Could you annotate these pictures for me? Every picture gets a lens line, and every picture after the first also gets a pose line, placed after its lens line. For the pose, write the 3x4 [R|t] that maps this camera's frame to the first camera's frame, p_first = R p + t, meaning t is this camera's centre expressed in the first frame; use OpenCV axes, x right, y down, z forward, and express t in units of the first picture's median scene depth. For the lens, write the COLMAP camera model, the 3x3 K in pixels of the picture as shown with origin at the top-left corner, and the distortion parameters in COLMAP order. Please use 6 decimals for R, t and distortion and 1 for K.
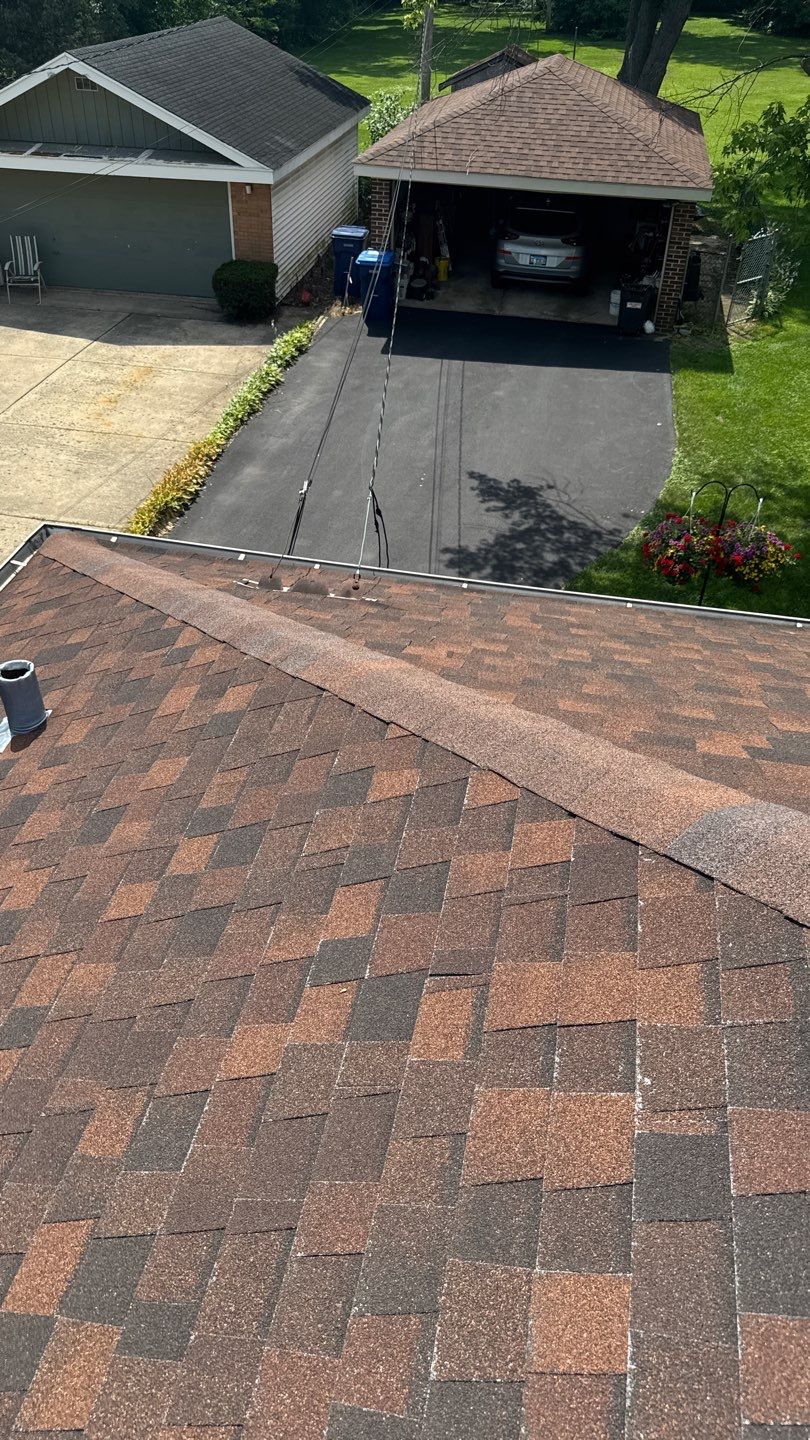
lens RADIAL K [[995.9, 0, 405.0], [0, 995.9, 720.0], [0, 0, 1]] dist [0.148498, -0.229855]
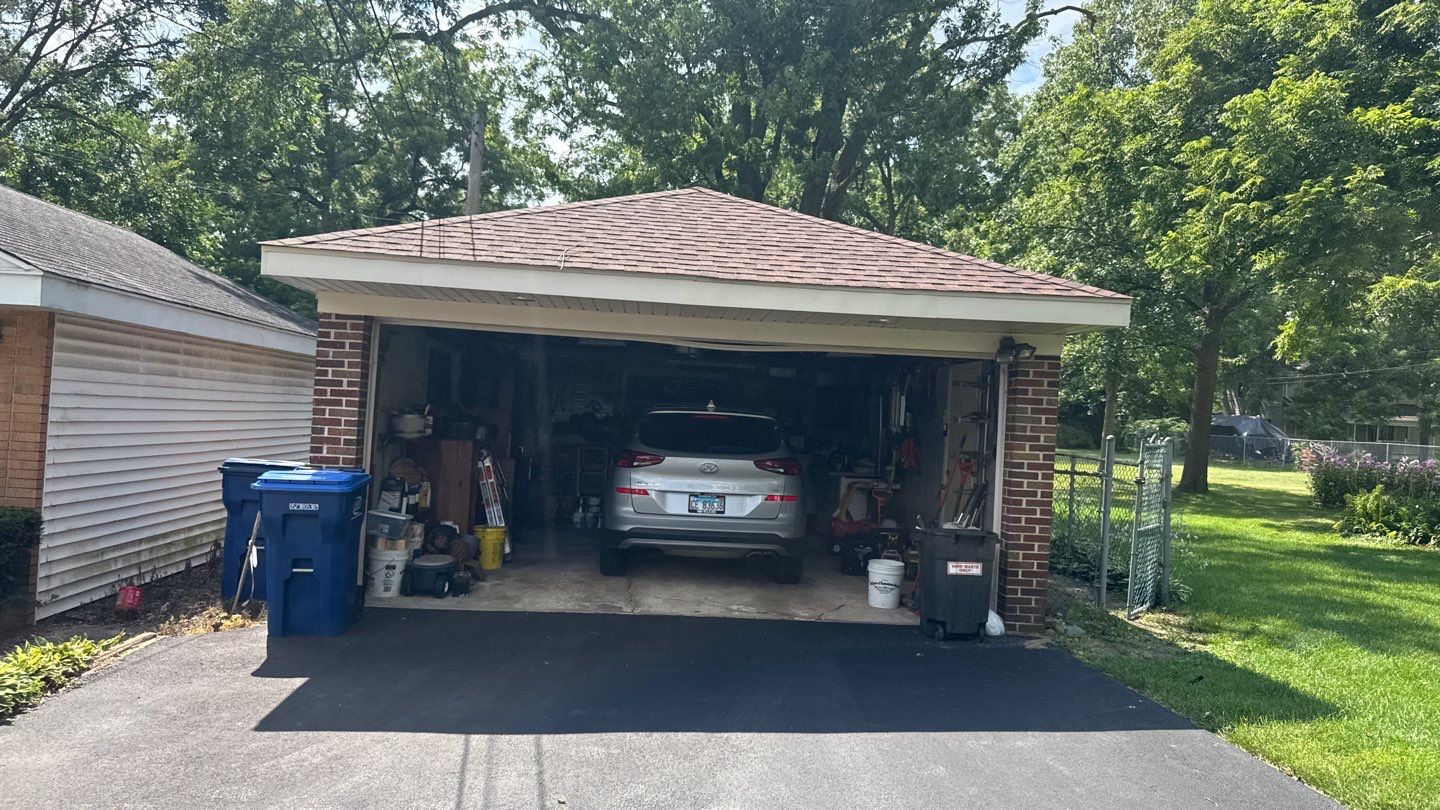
lens RADIAL K [[995.9, 0, 720.0], [0, 995.9, 405.0], [0, 0, 1]] dist [0.148498, -0.229855]
pose [[0.964970, 0.017936, 0.261748, 0.017373], [0.149681, 0.781731, -0.605386, -0.208326], [-0.215475, 0.623358, 0.751662, 0.619269]]
